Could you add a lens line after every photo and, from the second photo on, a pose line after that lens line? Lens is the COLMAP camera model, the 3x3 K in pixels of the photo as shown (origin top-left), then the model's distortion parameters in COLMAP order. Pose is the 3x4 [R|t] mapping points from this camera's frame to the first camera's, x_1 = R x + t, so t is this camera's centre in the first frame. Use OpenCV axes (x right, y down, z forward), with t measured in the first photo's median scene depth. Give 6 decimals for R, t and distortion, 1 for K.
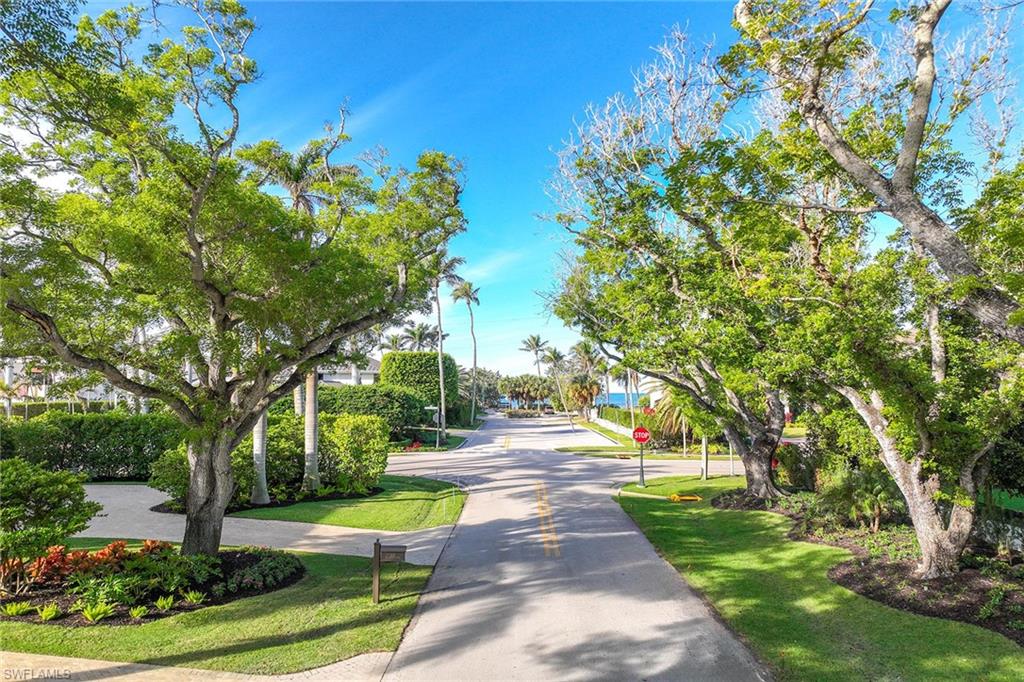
lens RADIAL K [[709.8, 0, 512.0], [0, 709.8, 322.5], [0, 0, 1]] dist [-0.005215, 0.000146]
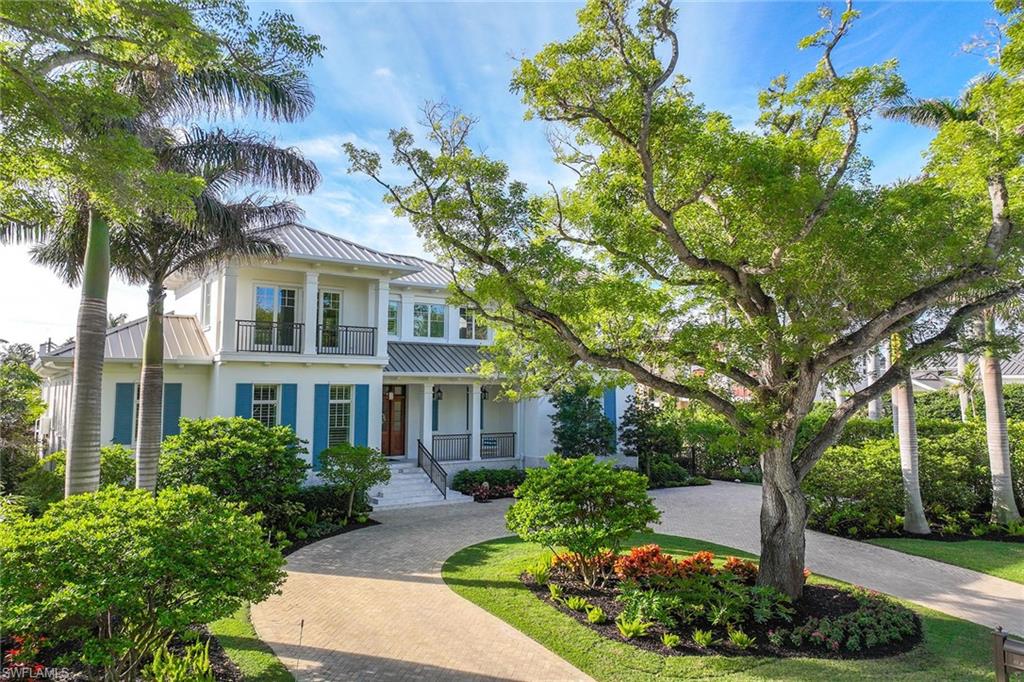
lens RADIAL K [[709.8, 0, 512.0], [0, 709.8, 322.5], [0, 0, 1]] dist [-0.005215, 0.000146]
pose [[0.560705, -0.078070, -0.824327, 0.103426], [0.077530, 0.996122, -0.041605, 0.029608], [0.824378, -0.040582, 0.564583, 0.298323]]
